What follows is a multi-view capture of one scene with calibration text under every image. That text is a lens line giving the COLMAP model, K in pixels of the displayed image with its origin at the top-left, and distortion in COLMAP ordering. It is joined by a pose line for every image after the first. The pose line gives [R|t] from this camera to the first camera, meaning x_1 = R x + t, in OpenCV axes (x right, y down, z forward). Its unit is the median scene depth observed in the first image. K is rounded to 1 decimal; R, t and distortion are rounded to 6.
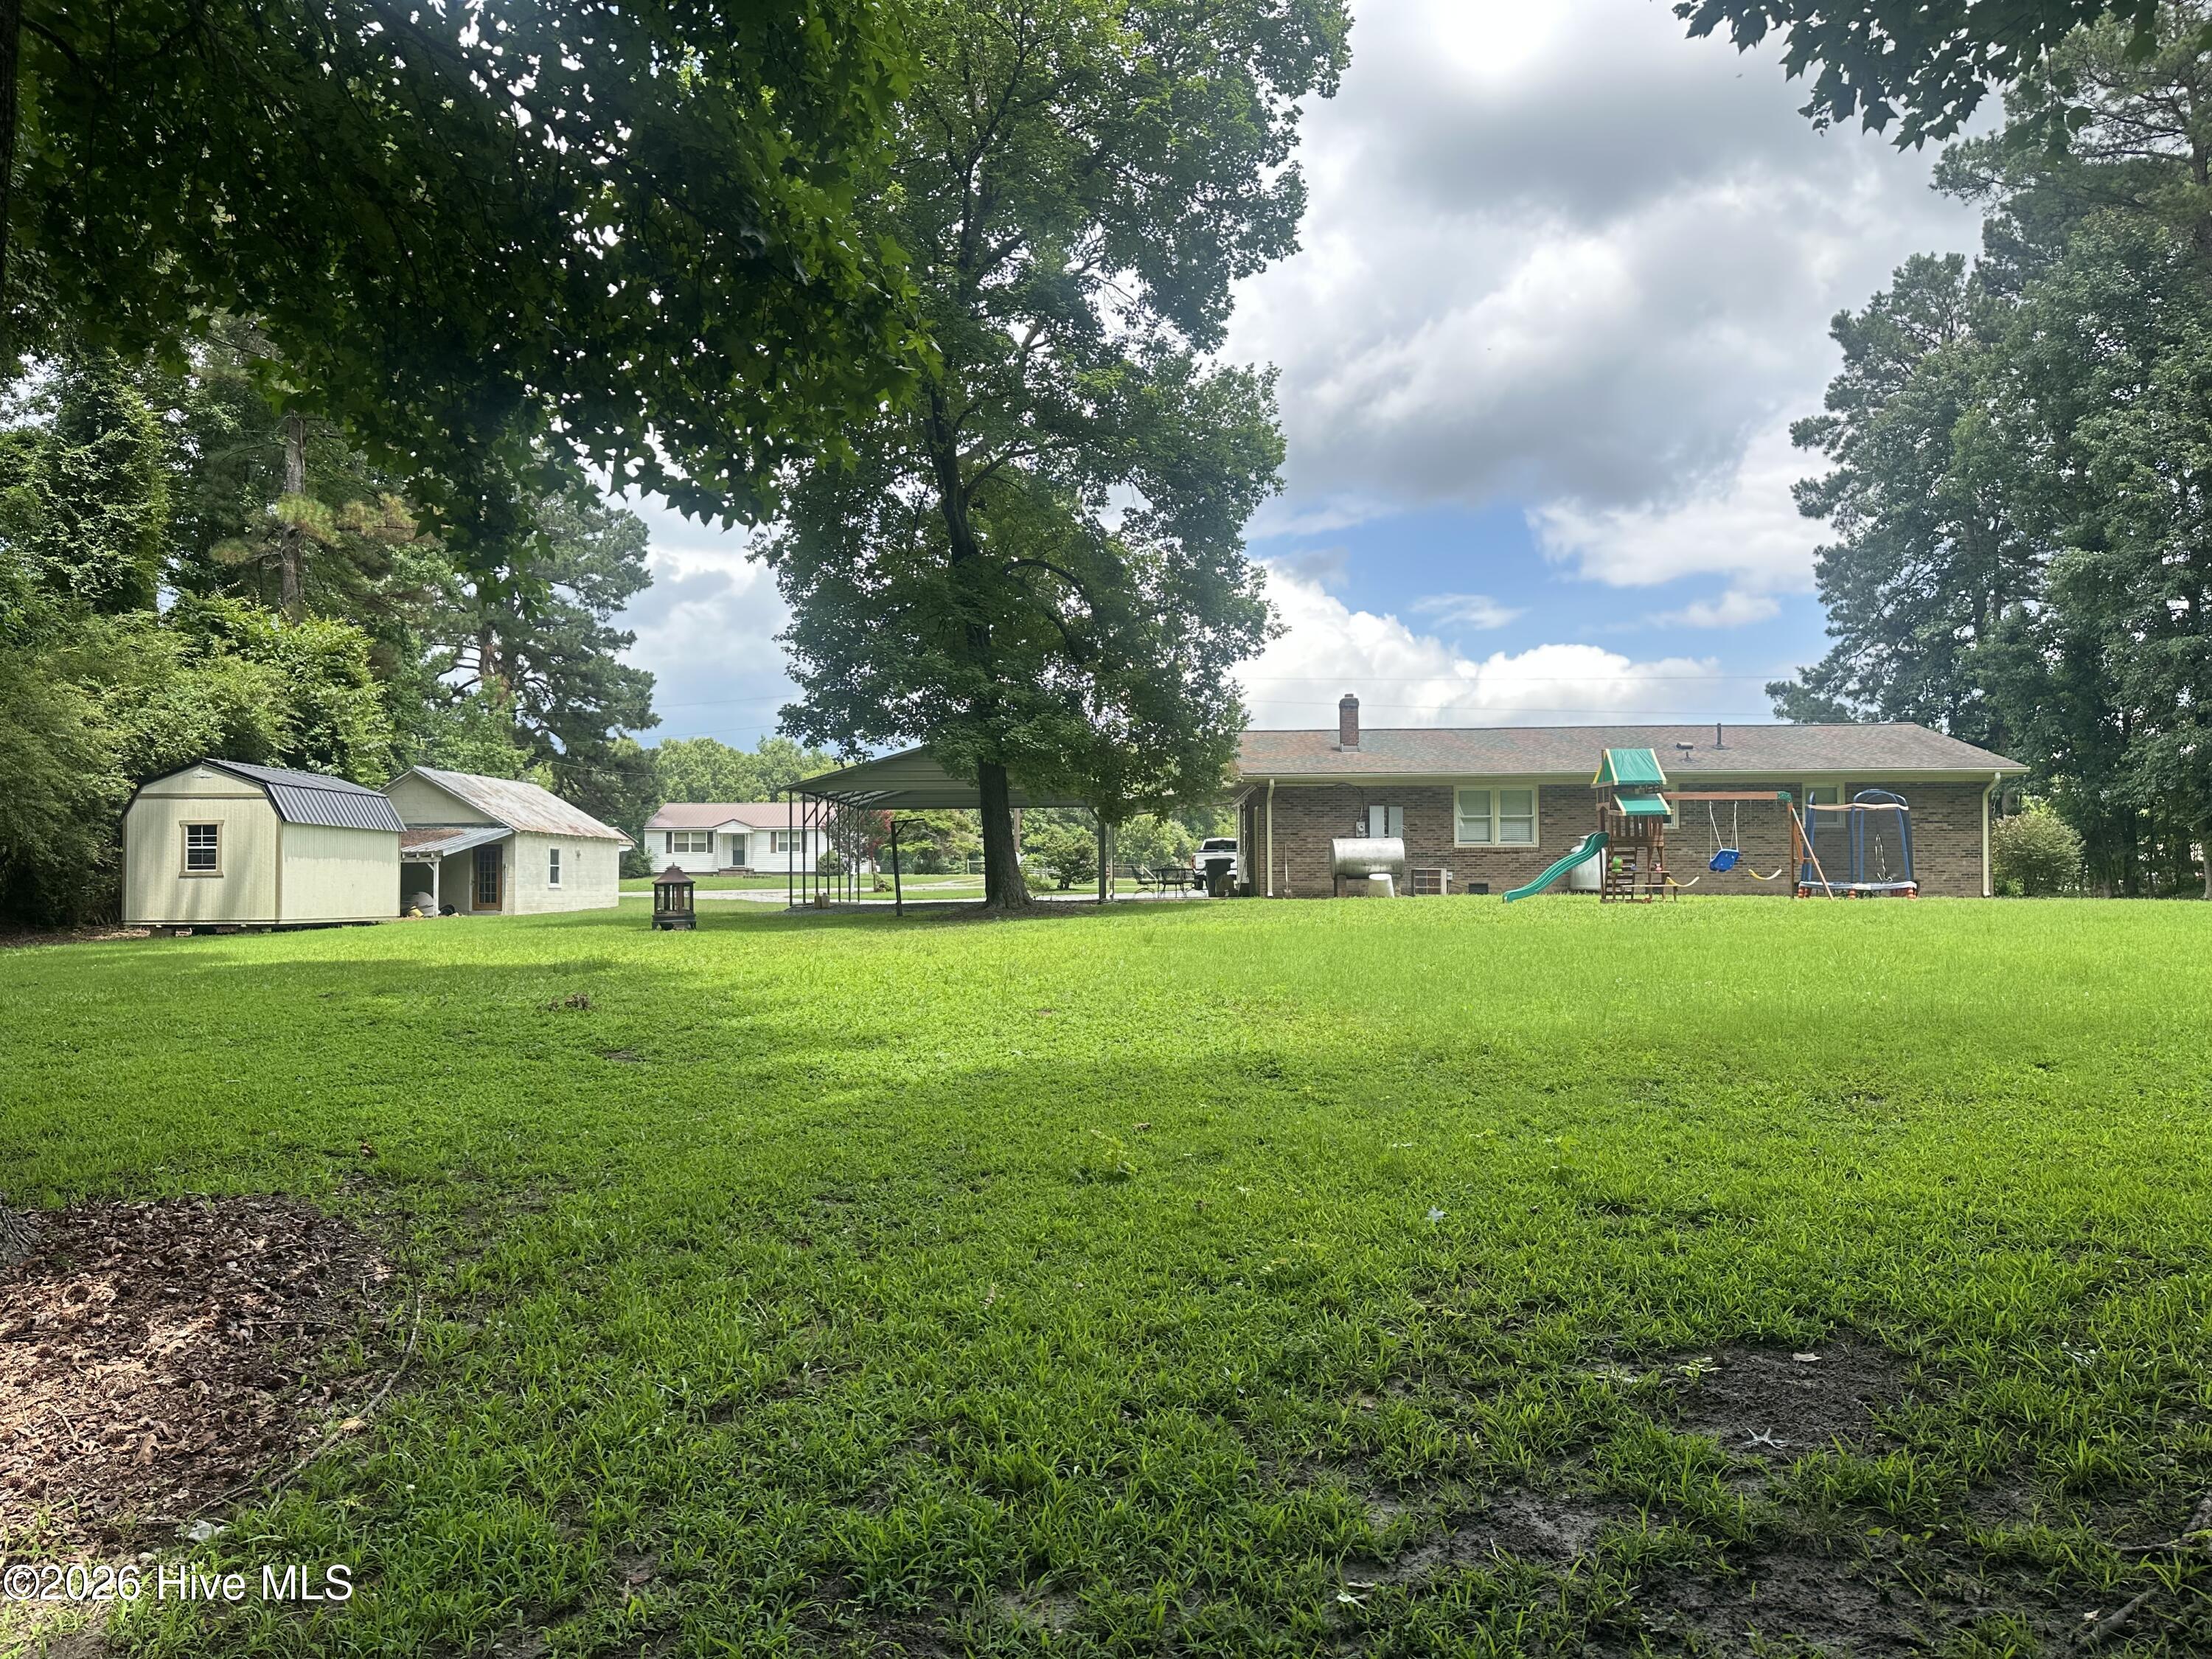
lens RADIAL K [[1526.9, 0, 1102.6], [0, 1526.9, 836.5], [0, 0, 1]] dist [0.037656, -0.068847]
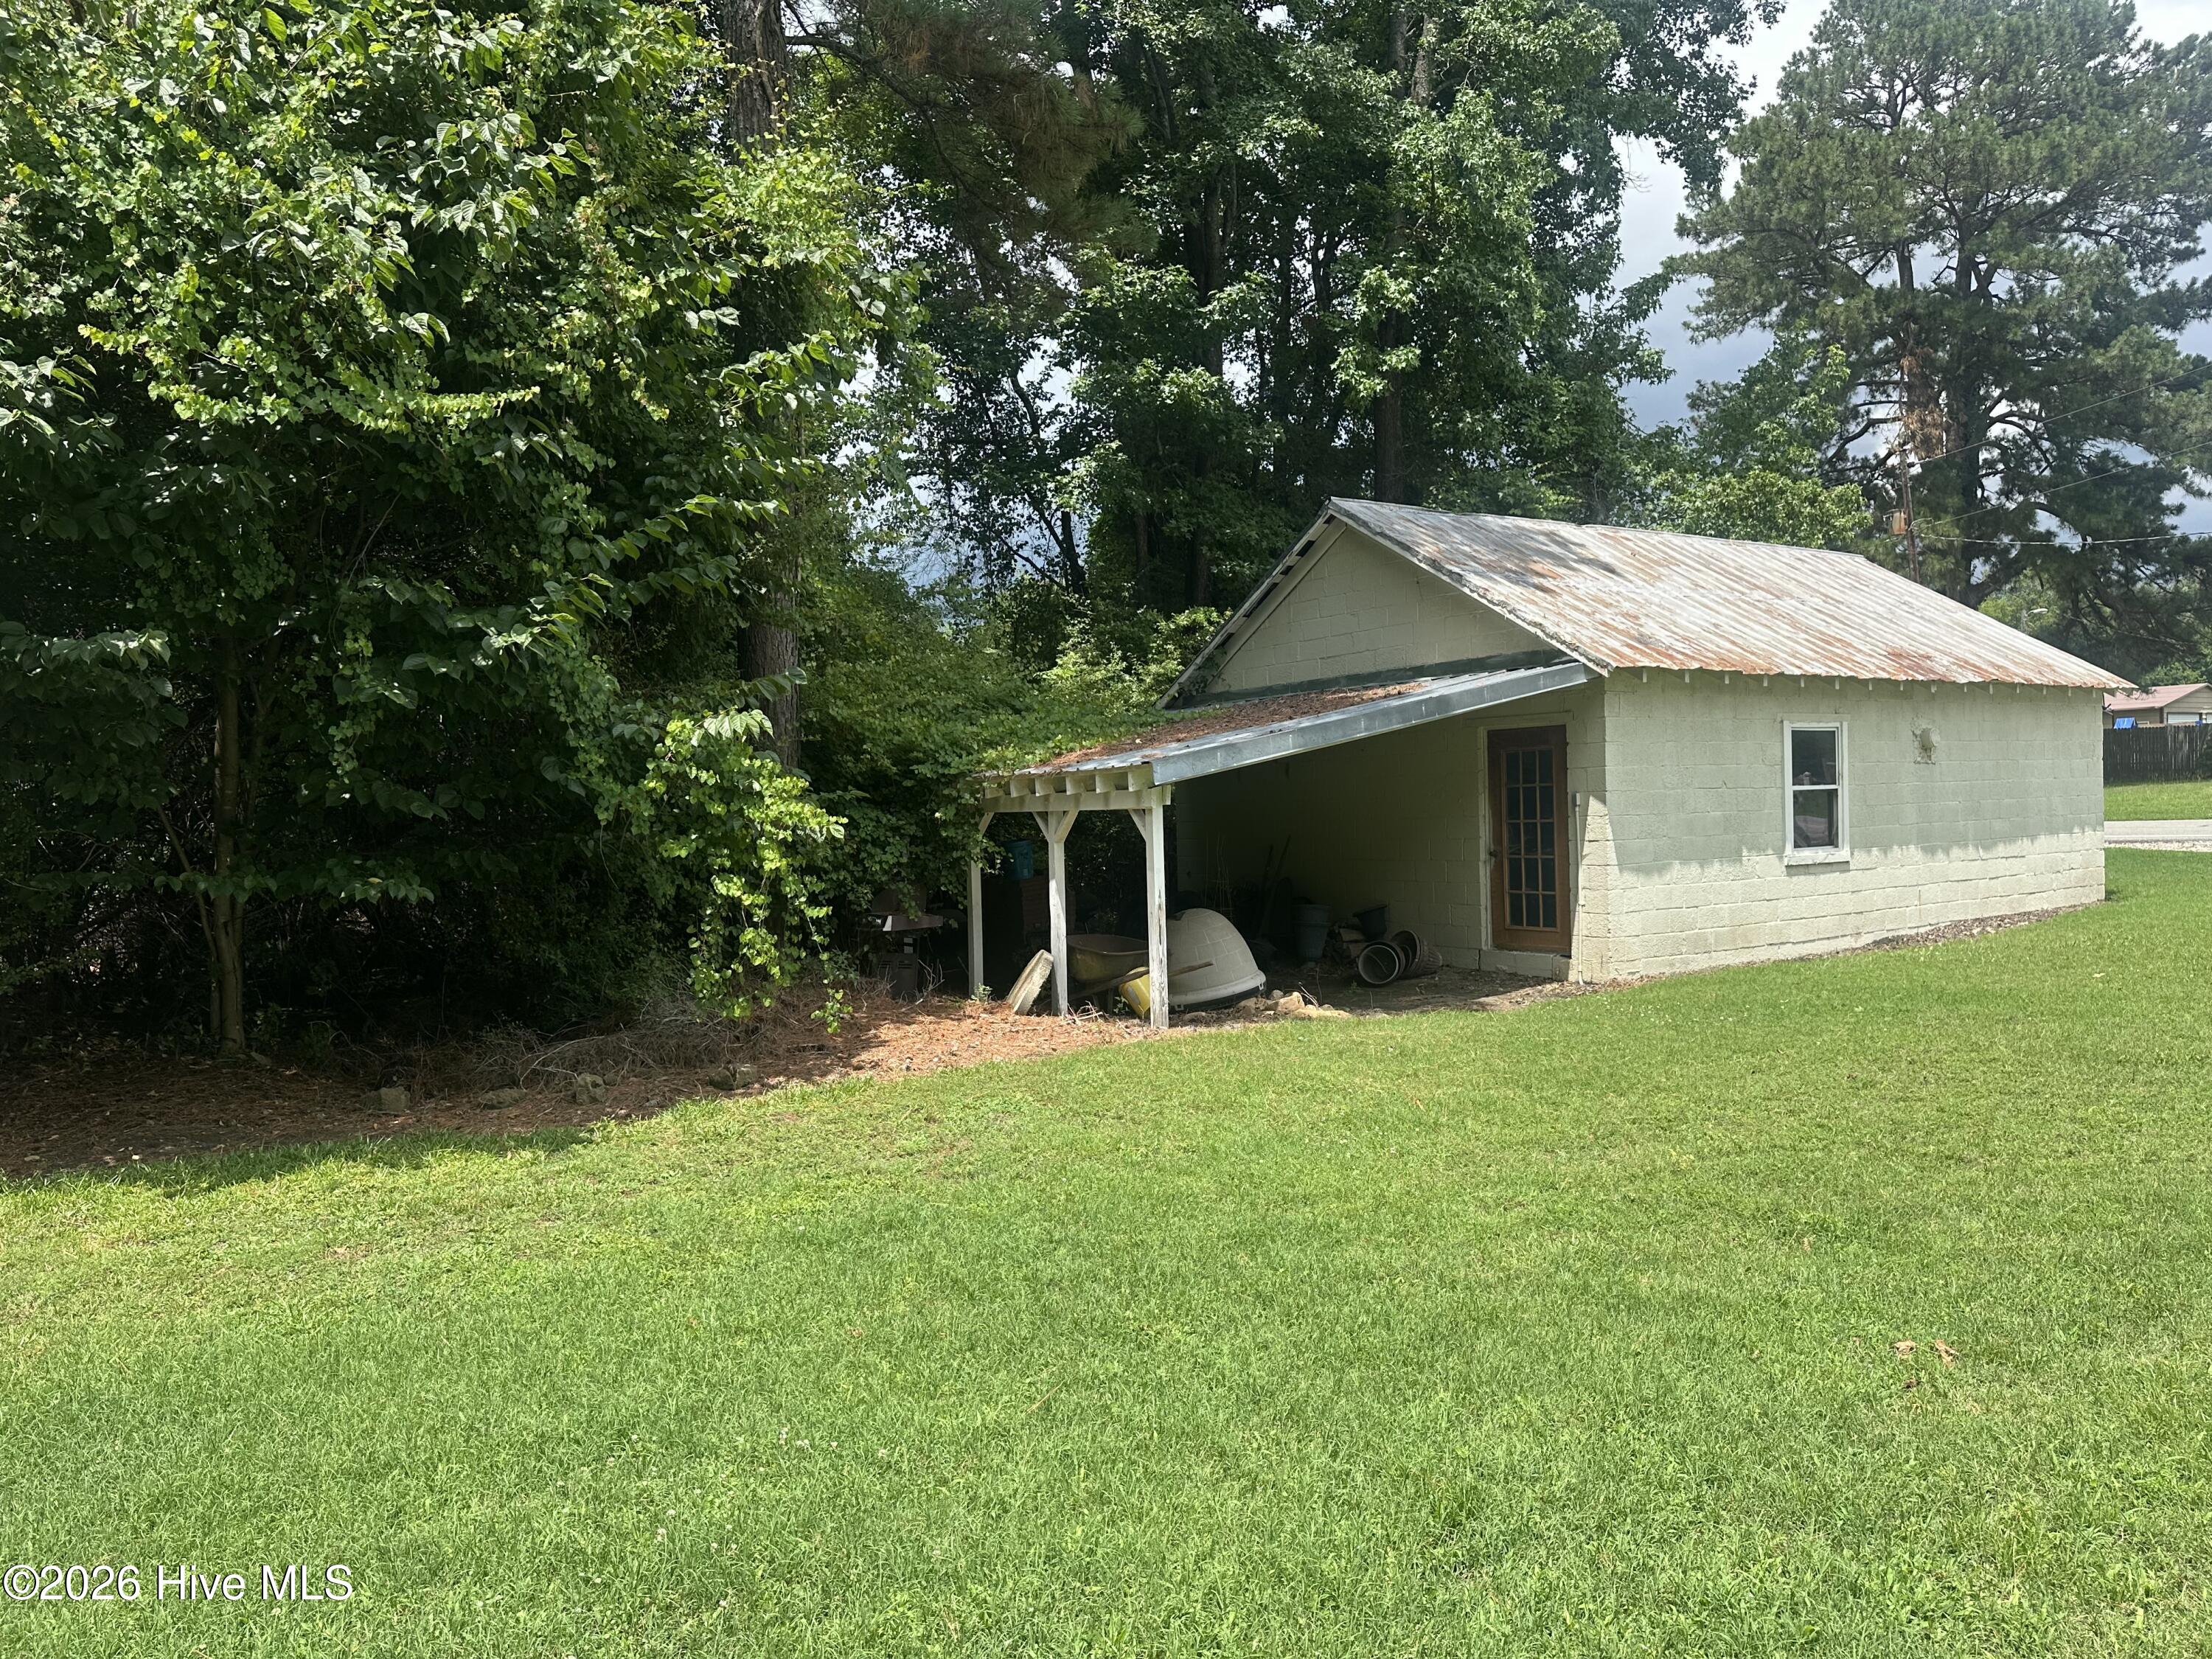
lens RADIAL K [[1526.9, 0, 1102.6], [0, 1526.9, 836.5], [0, 0, 1]] dist [0.037656, -0.068847]
pose [[0.582135, 0.005160, -0.813076, -0.236371], [0.053758, 0.997548, 0.044819, 0.009615], [0.811313, -0.069800, 0.580430, 0.848098]]
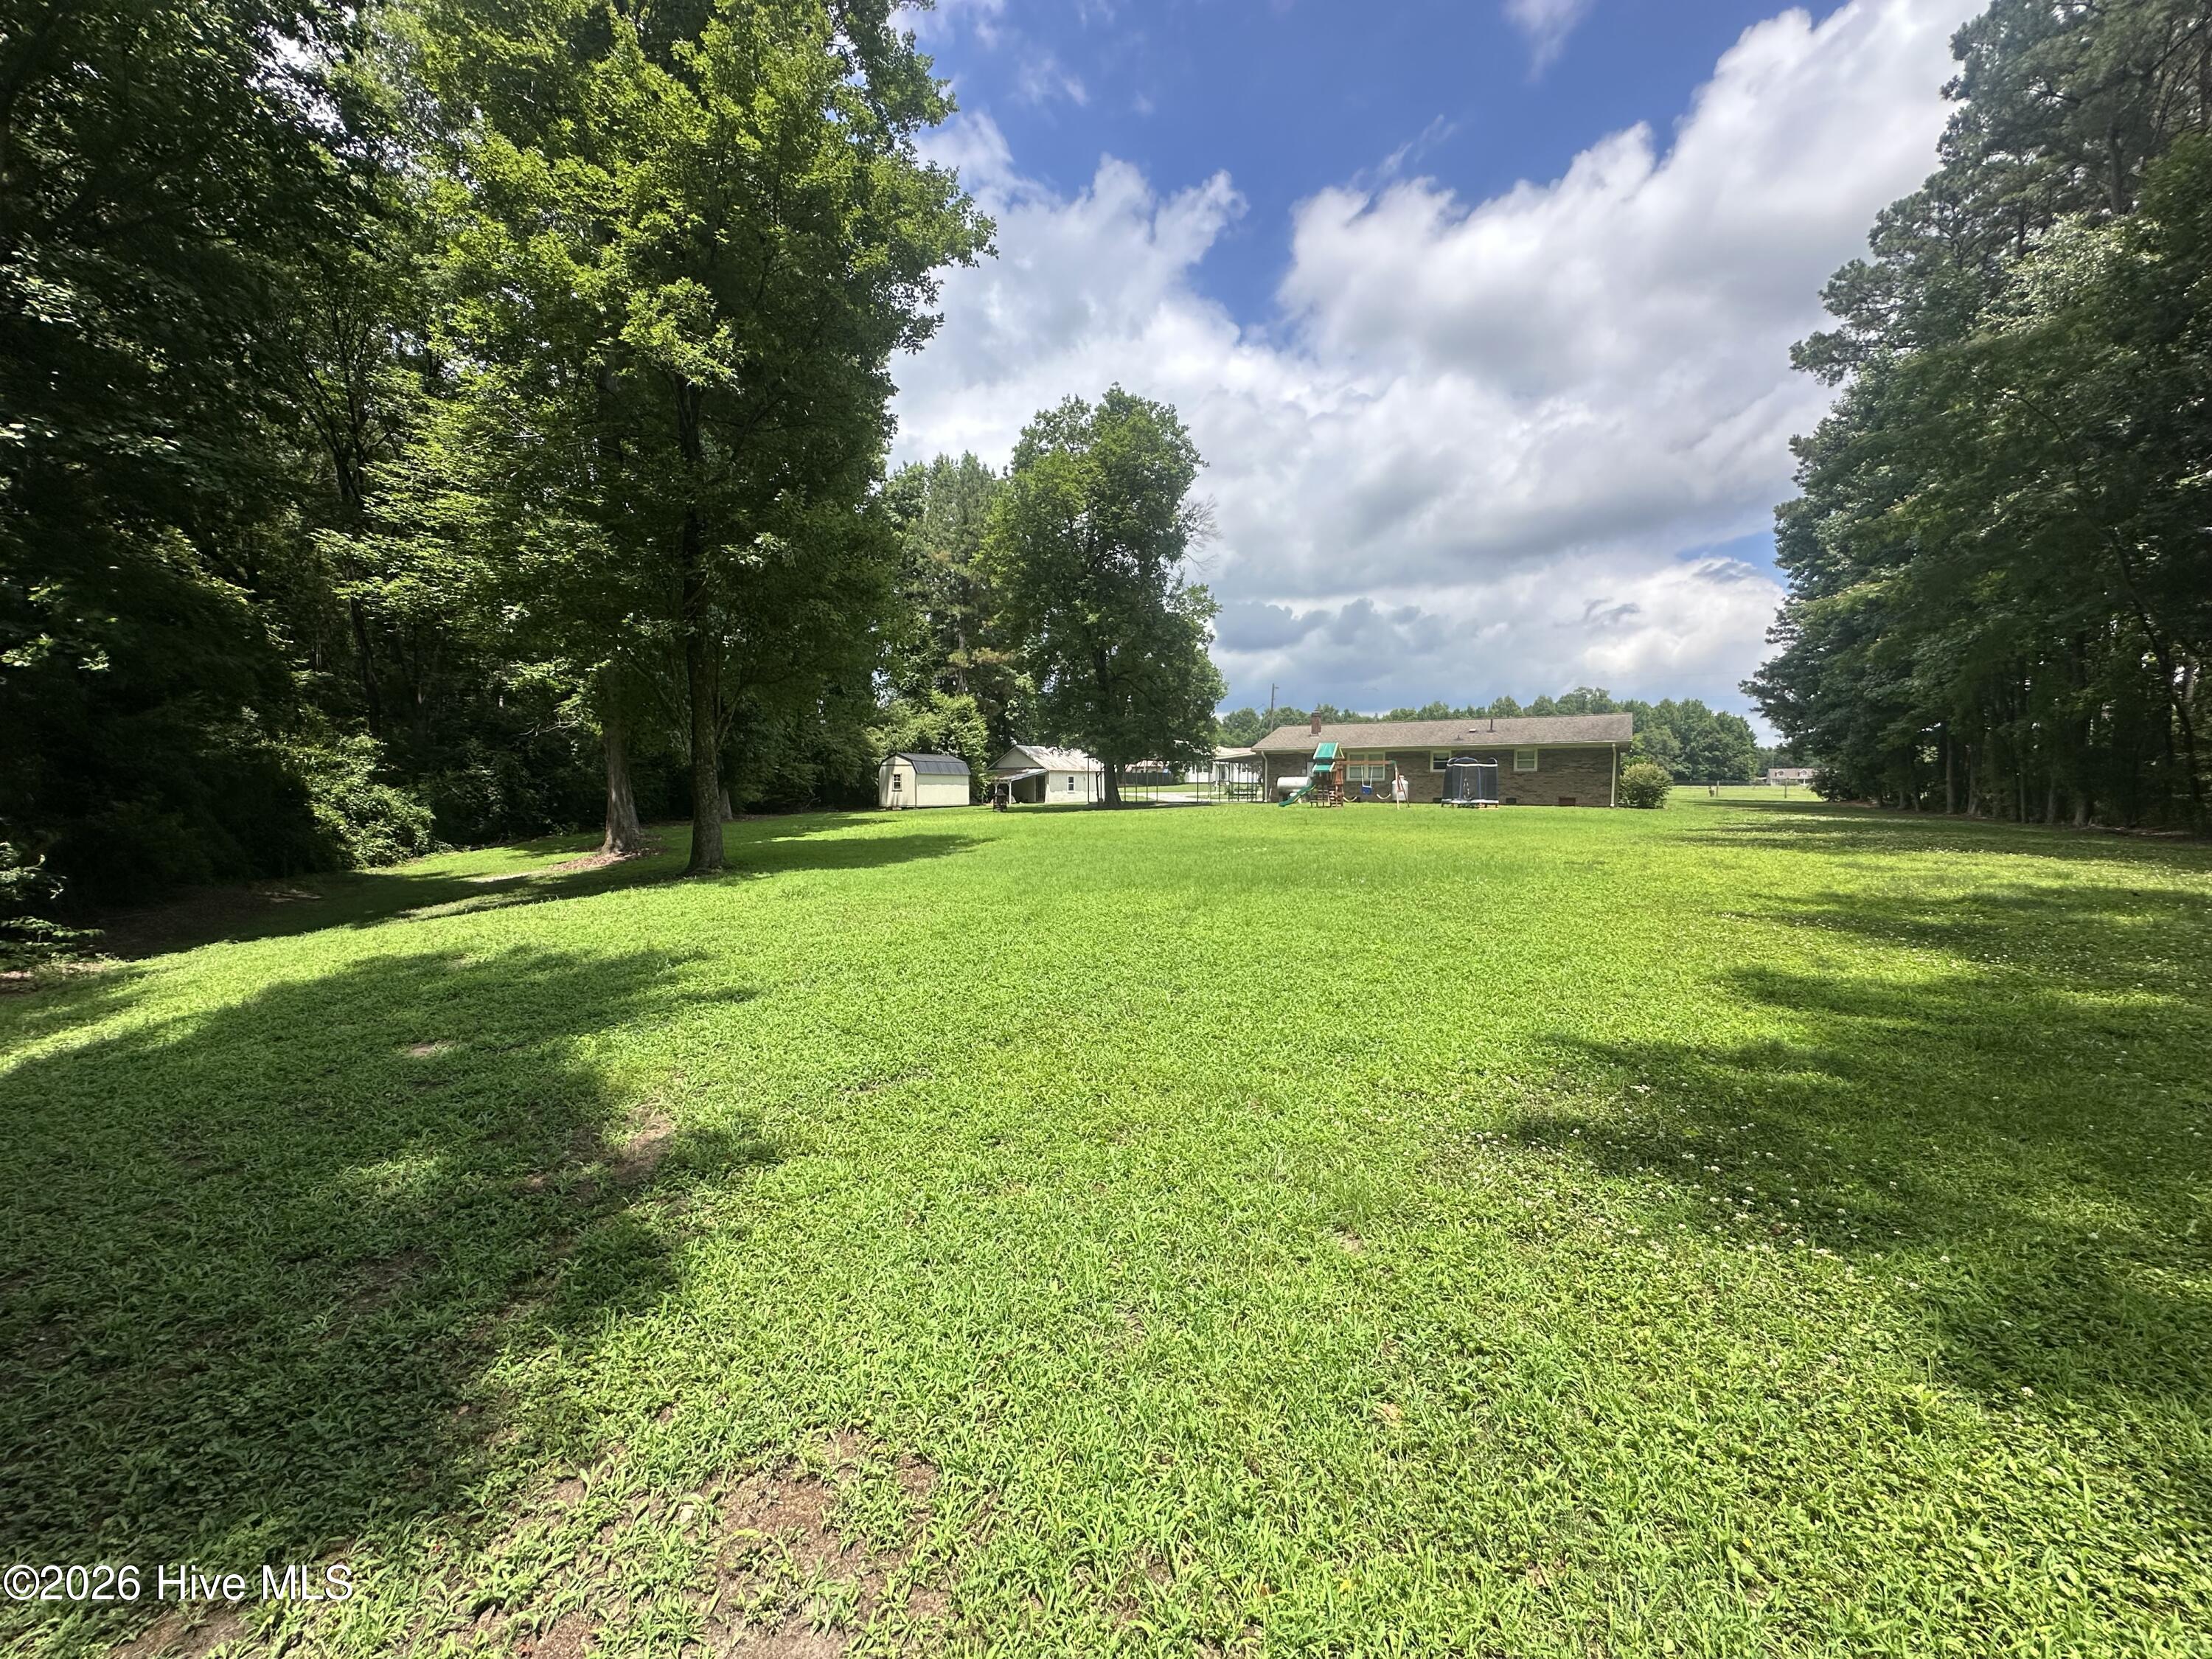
lens RADIAL K [[885.0, 0, 1104.0], [0, 885.0, 832.0], [0, 0, 1]] dist [-0.001938, 0.000106]
pose [[0.856416, 0.033469, -0.515201, 0.512282], [0.013765, 0.996062, 0.087589, -0.031446], [0.516103, -0.082104, 0.852582, -0.247797]]
